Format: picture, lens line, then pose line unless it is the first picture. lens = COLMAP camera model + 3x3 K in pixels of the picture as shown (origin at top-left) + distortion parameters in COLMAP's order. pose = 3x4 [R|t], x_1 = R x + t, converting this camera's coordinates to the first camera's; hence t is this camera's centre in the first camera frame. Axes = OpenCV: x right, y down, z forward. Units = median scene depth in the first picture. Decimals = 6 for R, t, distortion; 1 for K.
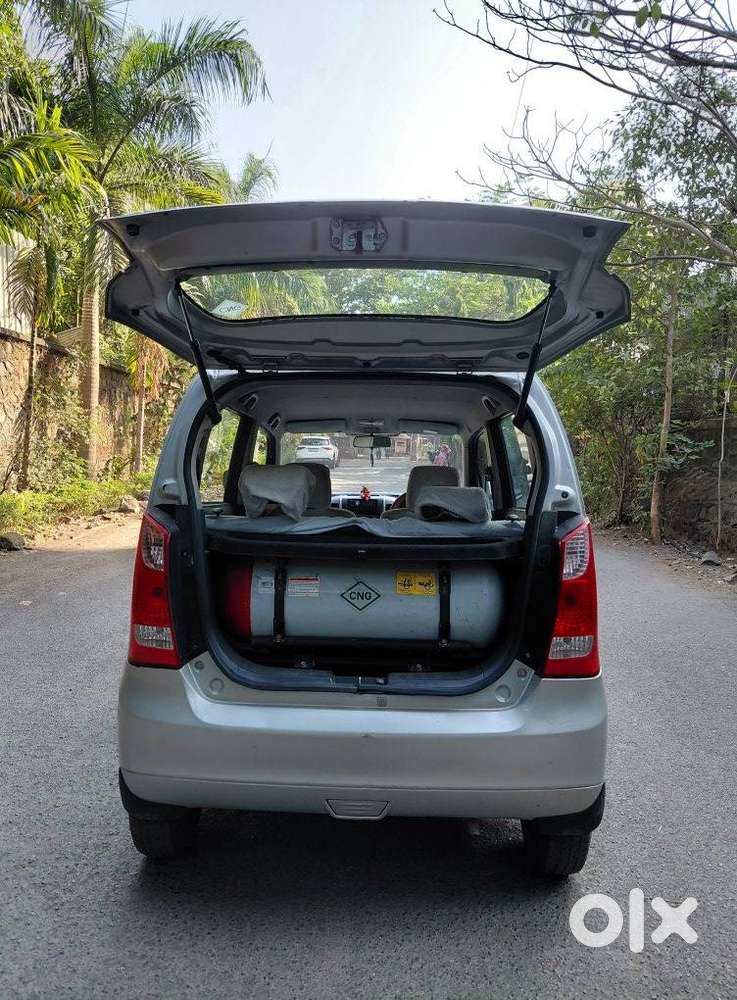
lens RADIAL K [[736.2, 0, 368.5], [0, 736.2, 500.0], [0, 0, 1]] dist [0.001850, -0.045831]
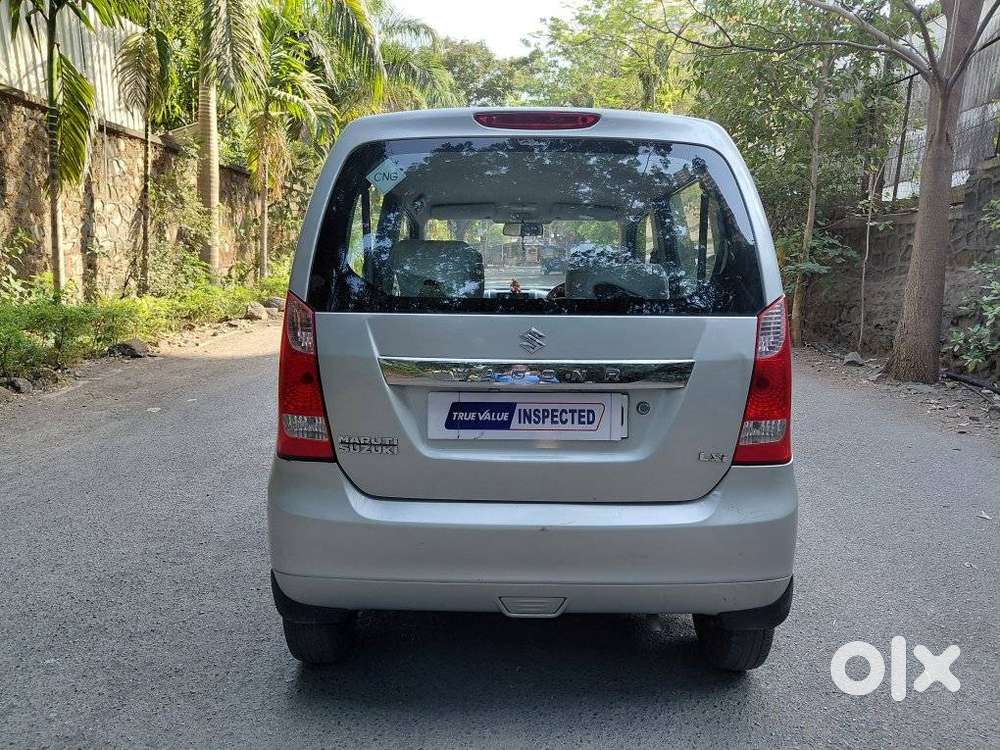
lens RADIAL K [[735.9, 0, 512.2], [0, 735.9, 377.1], [0, 0, 1]] dist [-0.022371, -0.006086]
pose [[0.999537, -0.011667, 0.028096, -0.020006], [0.009274, 0.996434, 0.083859, 0.016662], [-0.028974, -0.083559, 0.996081, 0.031841]]
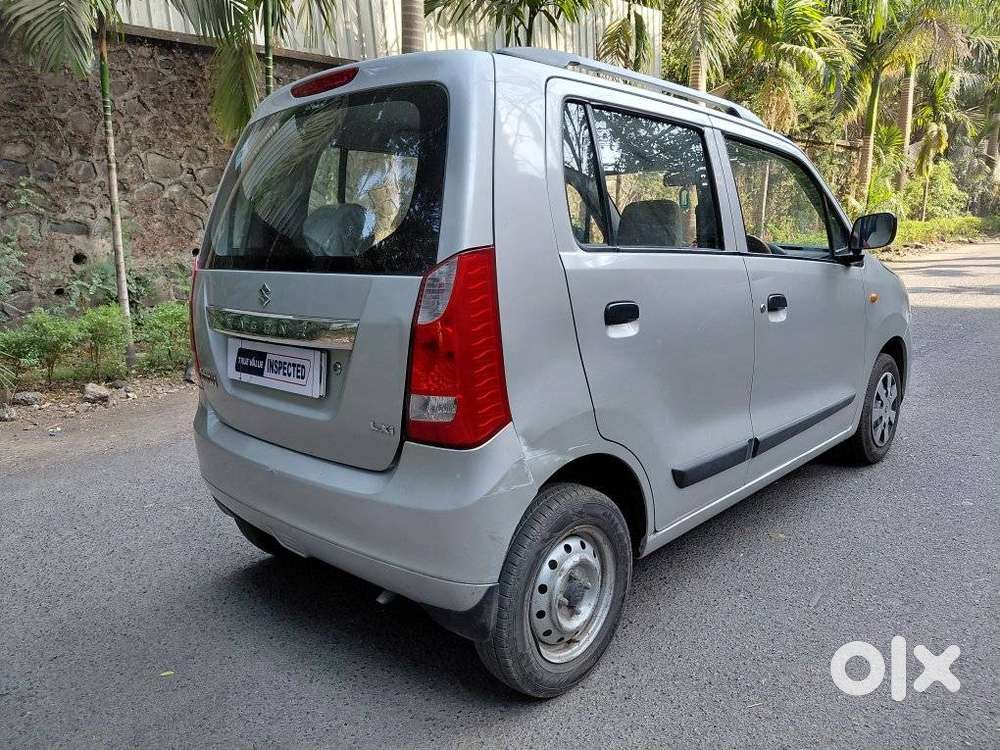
lens RADIAL K [[727.9, 0, 497.4], [0, 727.9, 370.4], [0, 0, 1]] dist [-0.002492, 0.001493]
pose [[0.742661, 0.084947, -0.664258, 0.239410], [-0.005457, 0.992657, 0.120843, 0.019572], [0.669645, -0.086120, 0.737671, 0.138967]]
